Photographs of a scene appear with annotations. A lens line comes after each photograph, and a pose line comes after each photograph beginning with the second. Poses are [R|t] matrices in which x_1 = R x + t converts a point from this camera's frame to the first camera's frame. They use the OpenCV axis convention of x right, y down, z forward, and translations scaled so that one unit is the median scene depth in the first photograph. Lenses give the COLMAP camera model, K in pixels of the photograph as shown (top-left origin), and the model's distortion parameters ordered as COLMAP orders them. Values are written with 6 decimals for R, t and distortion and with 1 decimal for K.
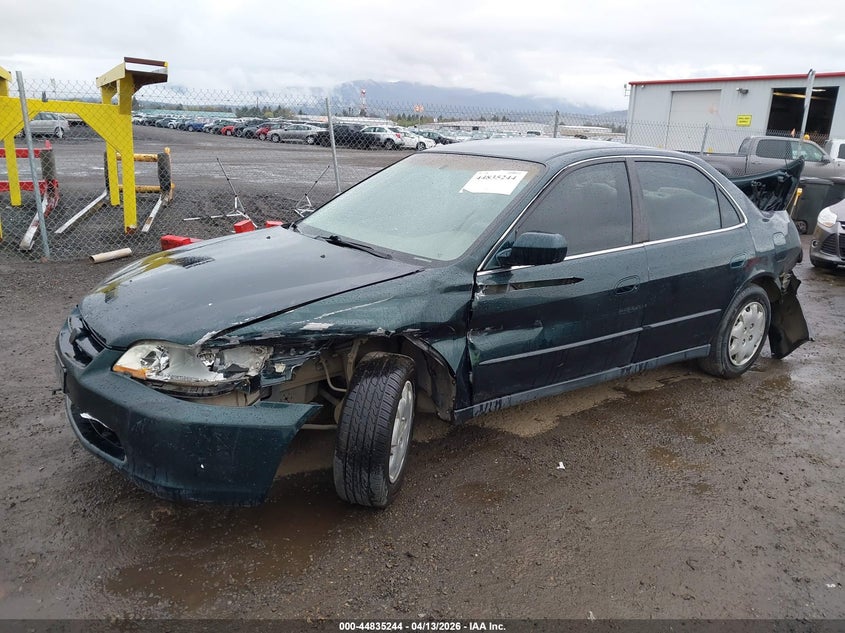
lens RADIAL K [[662.9, 0, 423.2], [0, 662.9, 322.1], [0, 0, 1]] dist [0.011952, -0.001465]
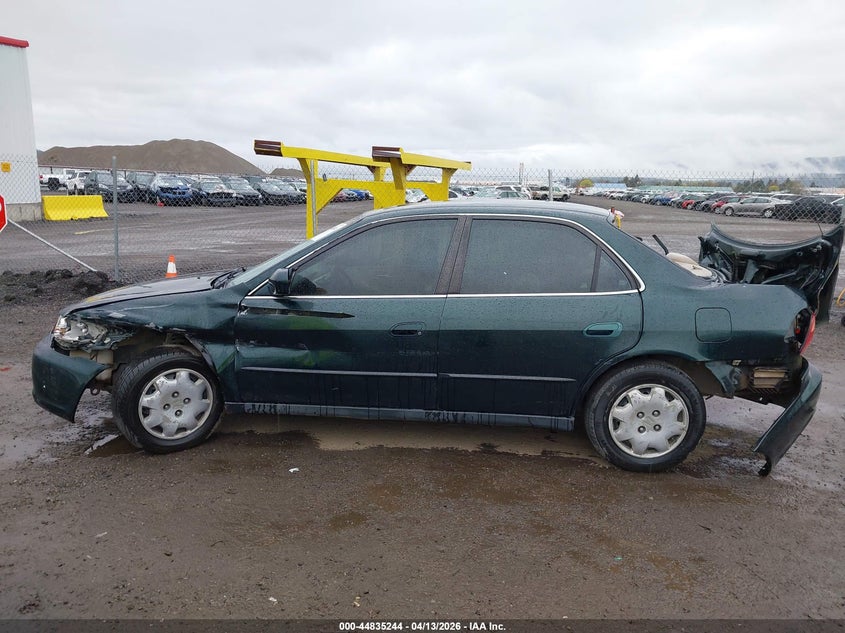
lens RADIAL K [[662.9, 0, 422.1], [0, 662.9, 310.6], [0, 0, 1]] dist [0.011952, -0.001465]
pose [[0.767167, 0.095797, -0.634254, 0.808970], [-0.173279, 0.982974, -0.061124, -0.019393], [0.617600, 0.156796, 0.770705, 0.153532]]
